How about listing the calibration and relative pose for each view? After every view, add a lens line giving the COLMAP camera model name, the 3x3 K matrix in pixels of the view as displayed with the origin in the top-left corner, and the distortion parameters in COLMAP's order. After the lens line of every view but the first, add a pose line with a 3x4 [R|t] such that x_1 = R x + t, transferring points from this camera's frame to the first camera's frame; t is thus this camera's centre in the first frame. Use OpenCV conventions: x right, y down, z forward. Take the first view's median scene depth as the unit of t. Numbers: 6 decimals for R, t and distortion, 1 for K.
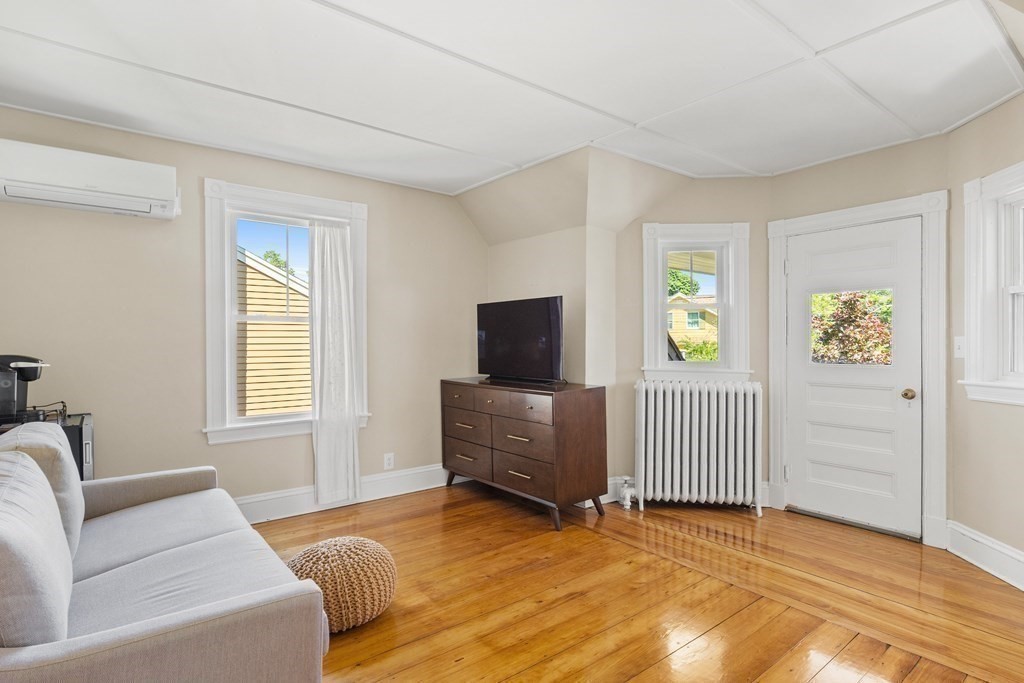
lens RADIAL K [[515.0, 0, 515.1], [0, 515.0, 344.0], [0, 0, 1]] dist [-0.002456, -0.000082]
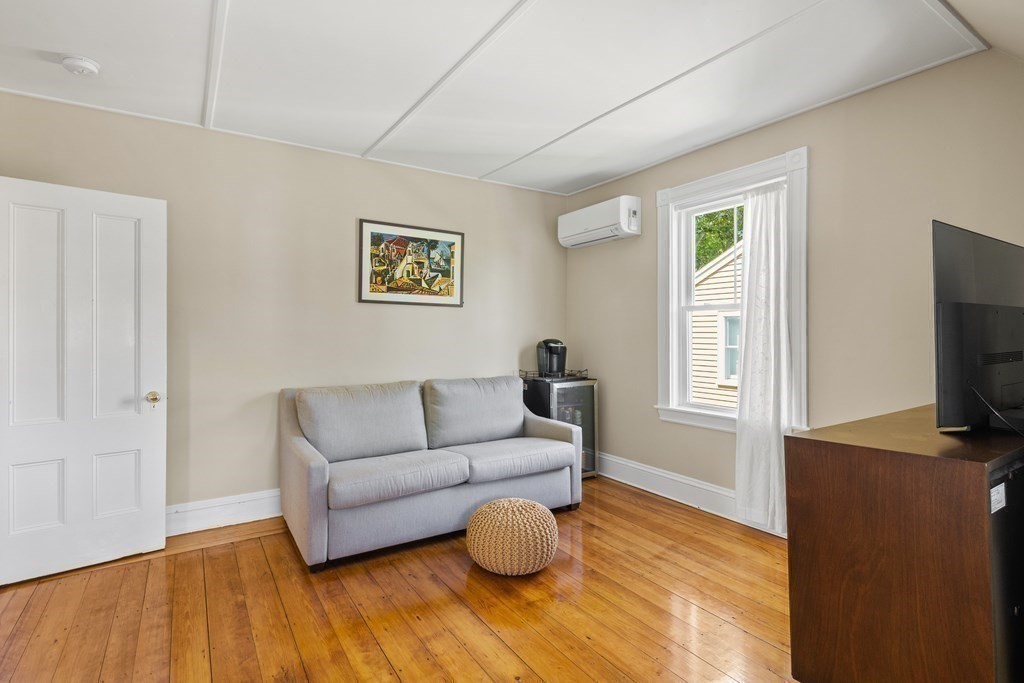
lens RADIAL K [[502.3, 0, 513.0], [0, 502.3, 334.3], [0, 0, 1]] dist [0.003840, -0.002393]
pose [[-0.080682, 0.002836, -0.996736, 0.537205], [-0.003324, 0.999990, 0.003114, -0.000112], [0.996734, 0.003564, -0.080672, 0.726274]]
